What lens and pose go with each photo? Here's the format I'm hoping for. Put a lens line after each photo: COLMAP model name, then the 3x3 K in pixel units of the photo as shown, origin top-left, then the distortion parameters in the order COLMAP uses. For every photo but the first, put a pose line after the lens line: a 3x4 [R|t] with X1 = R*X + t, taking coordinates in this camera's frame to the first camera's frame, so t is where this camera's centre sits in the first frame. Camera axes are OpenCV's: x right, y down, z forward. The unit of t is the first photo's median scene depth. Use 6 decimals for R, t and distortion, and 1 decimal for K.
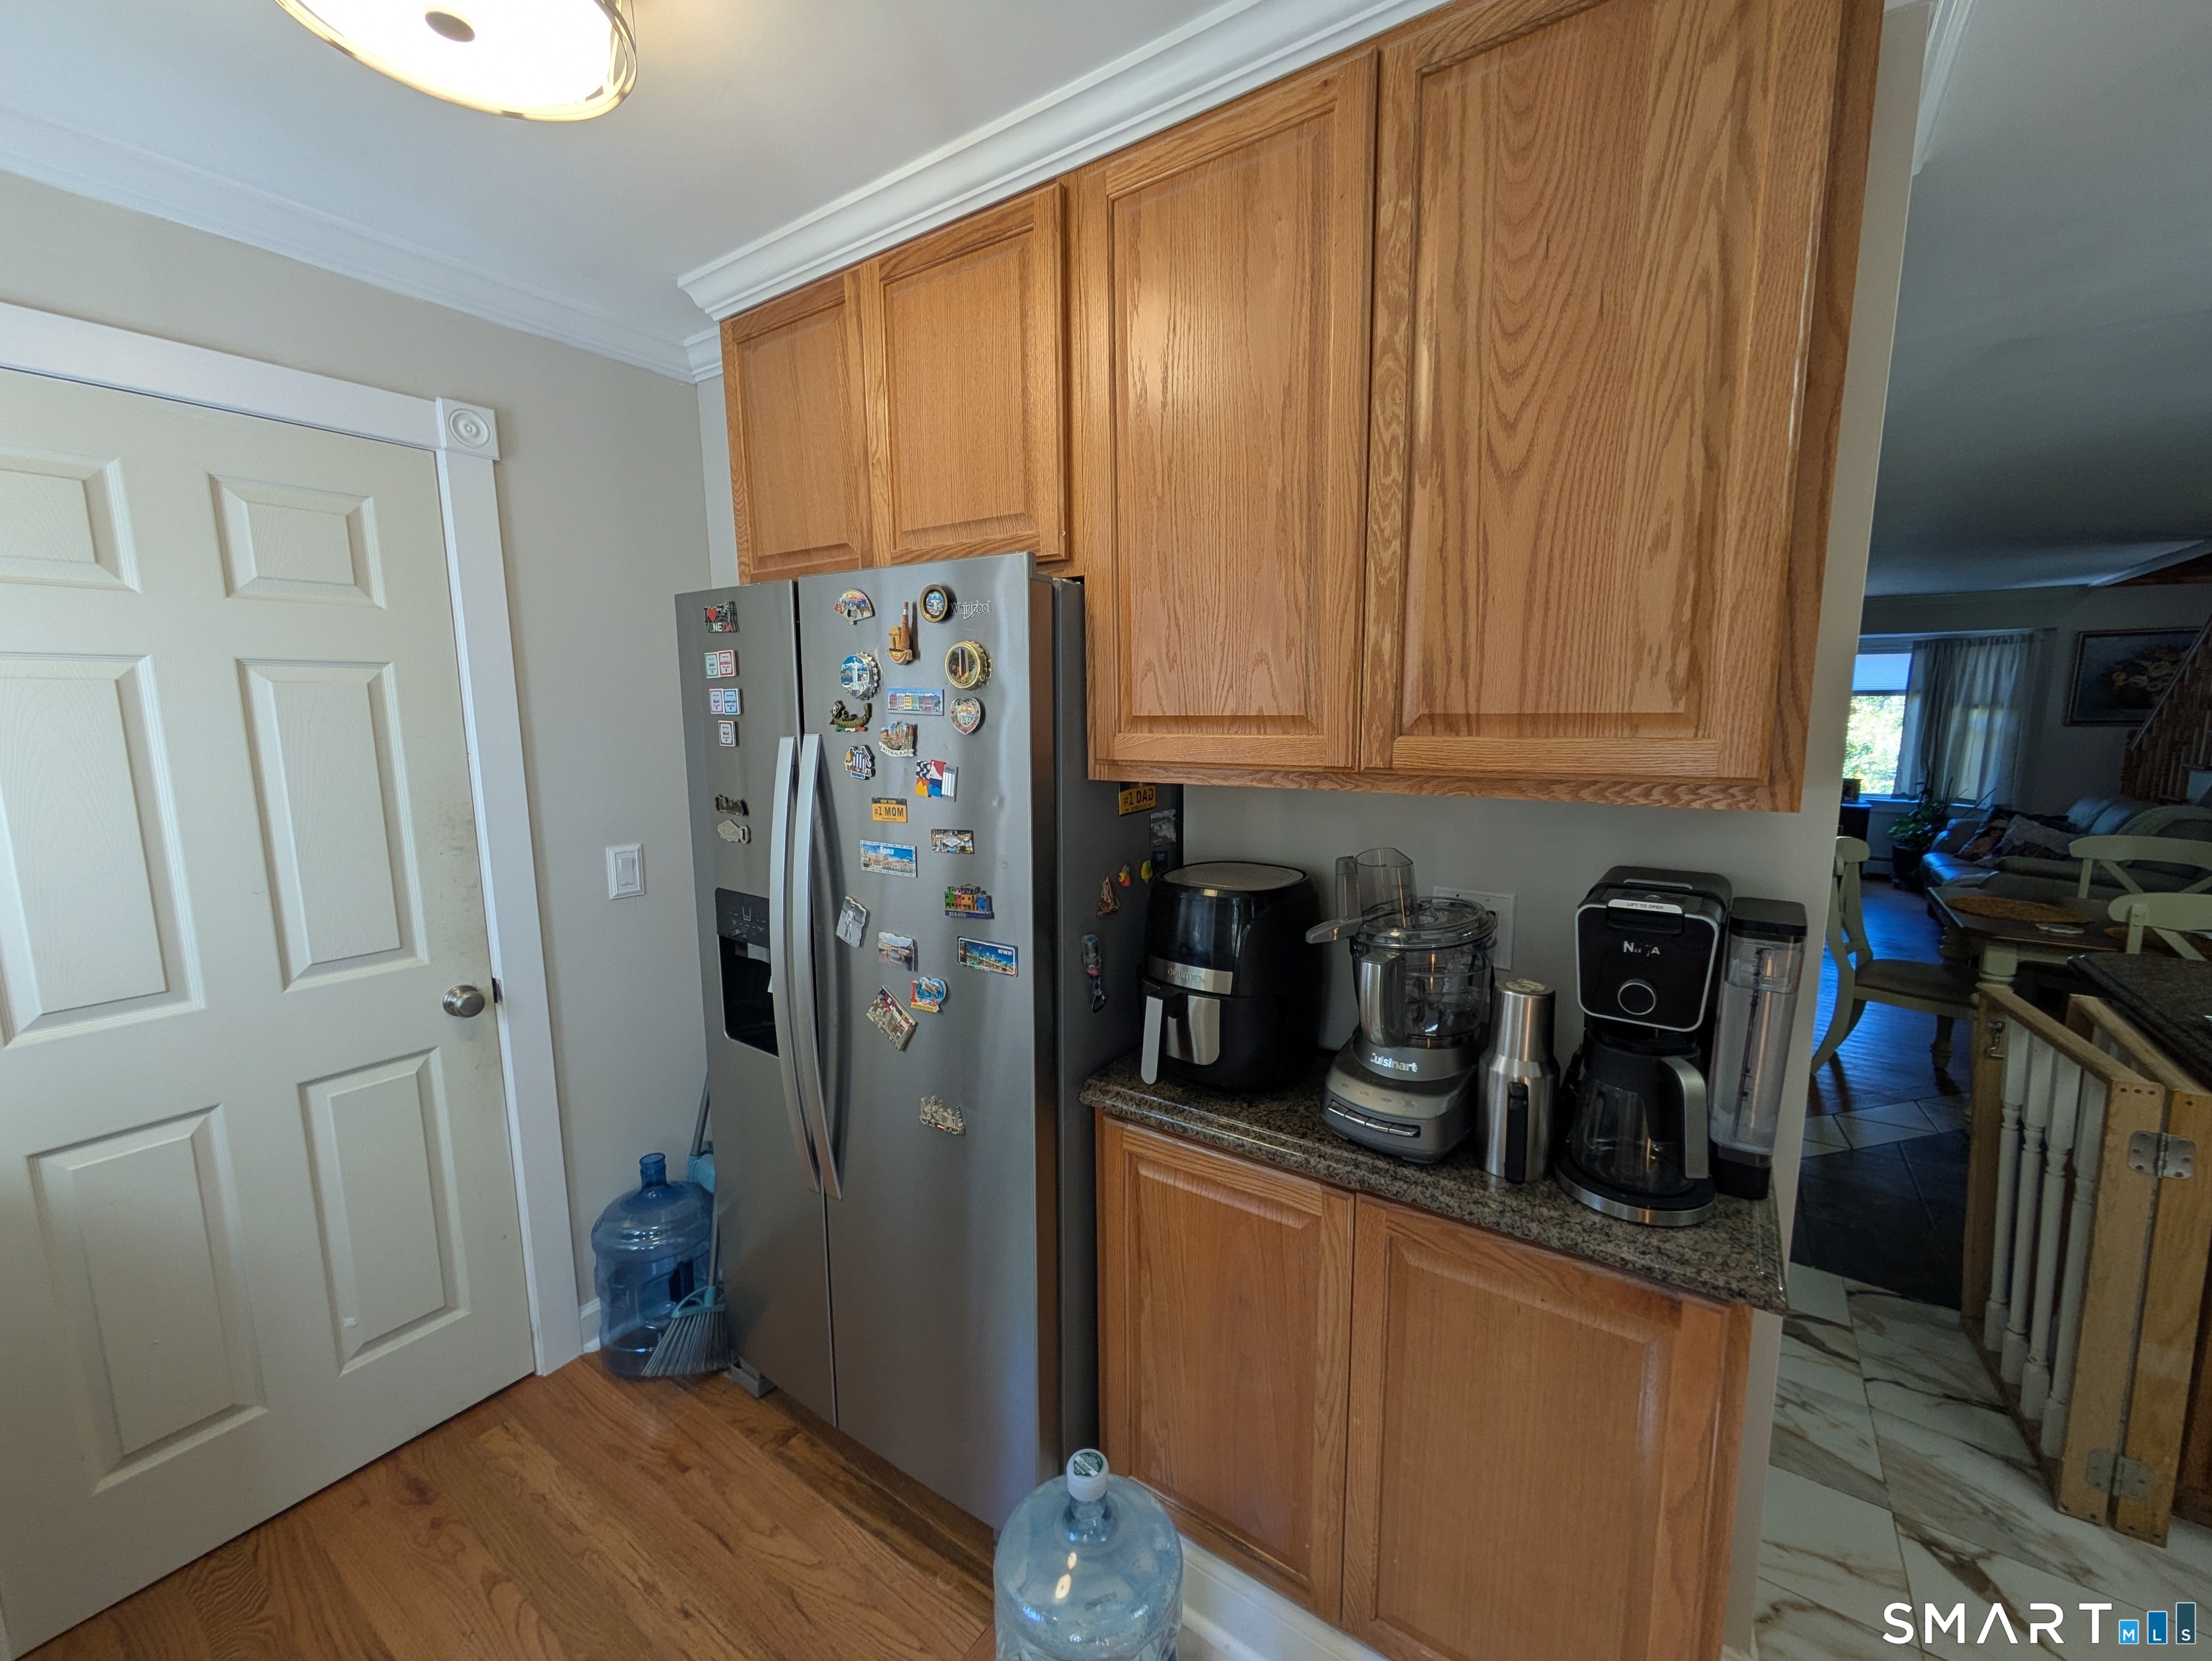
lens RADIAL K [[897.8, 0, 1106.0], [0, 897.8, 830.5], [0, 0, 1]] dist [0.014180, 0.000279]
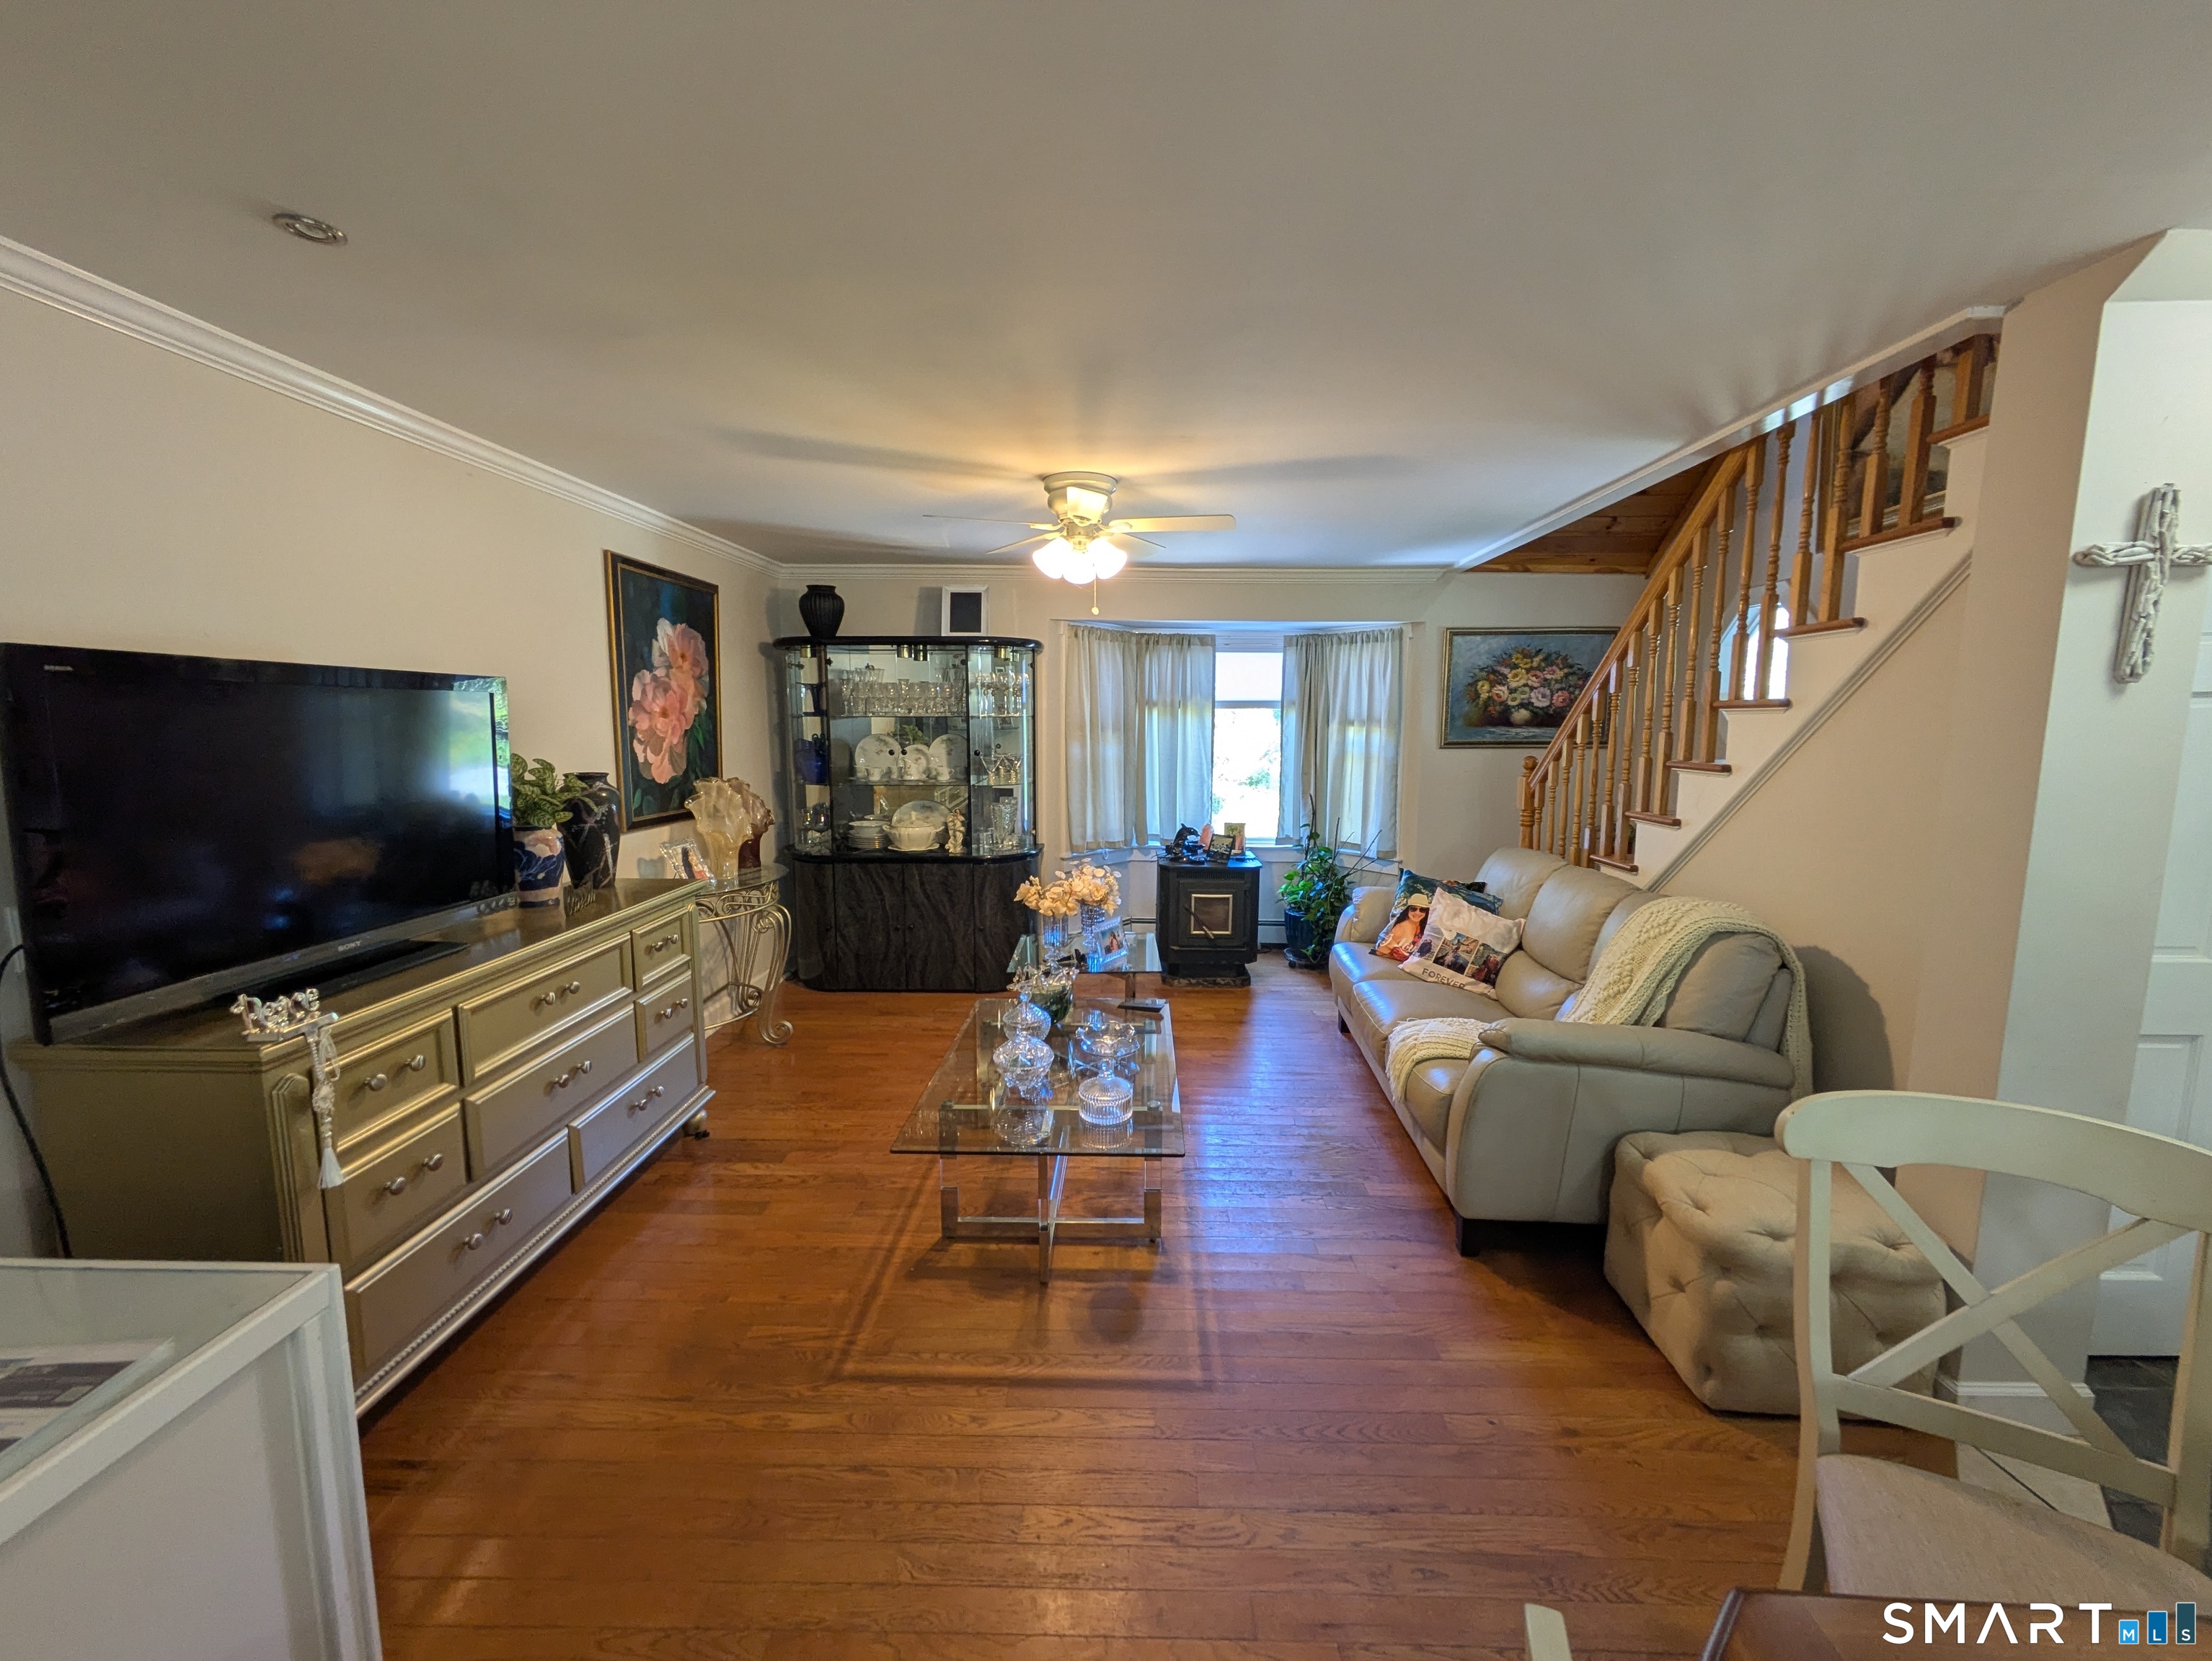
lens RADIAL K [[897.8, 0, 1106.0], [0, 897.8, 830.5], [0, 0, 1]] dist [0.014180, 0.000279]
pose [[0.839210, -0.065157, 0.539890, 0.390400], [0.073407, 0.997282, 0.006252, -0.070421], [-0.538830, 0.034385, 0.841712, 0.505948]]
